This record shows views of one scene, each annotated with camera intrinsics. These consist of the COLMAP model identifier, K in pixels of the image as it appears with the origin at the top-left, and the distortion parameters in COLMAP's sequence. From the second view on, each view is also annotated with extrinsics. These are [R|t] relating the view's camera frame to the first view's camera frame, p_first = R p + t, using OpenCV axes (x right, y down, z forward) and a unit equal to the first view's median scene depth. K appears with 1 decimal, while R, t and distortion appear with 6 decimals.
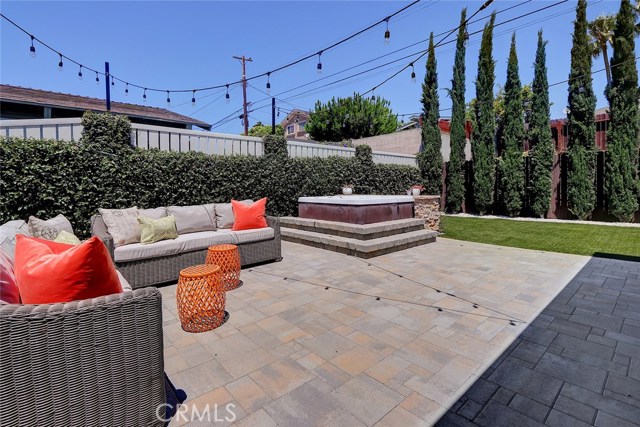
lens RADIAL K [[315.5, 0, 330.6], [0, 315.5, 188.6], [0, 0, 1]] dist [-0.001652, -0.000517]
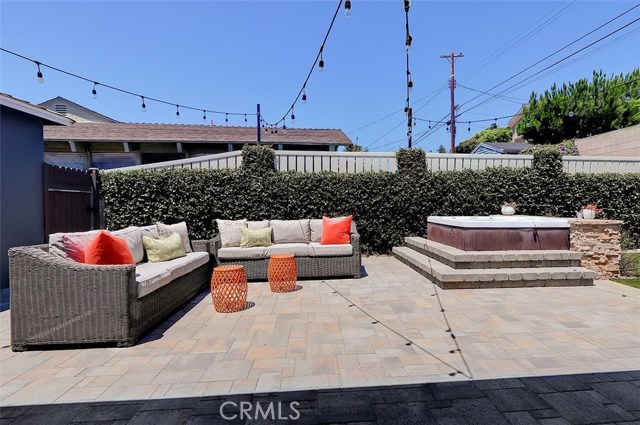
lens RADIAL K [[364.4, 0, 343.4], [0, 364.4, 211.0], [0, 0, 1]] dist [-0.001196, 0.000034]
pose [[0.804980, 0.024201, -0.592808, 0.375747], [-0.013108, 0.999649, 0.023011, -0.009824], [0.593157, -0.010753, 0.805015, 0.022545]]
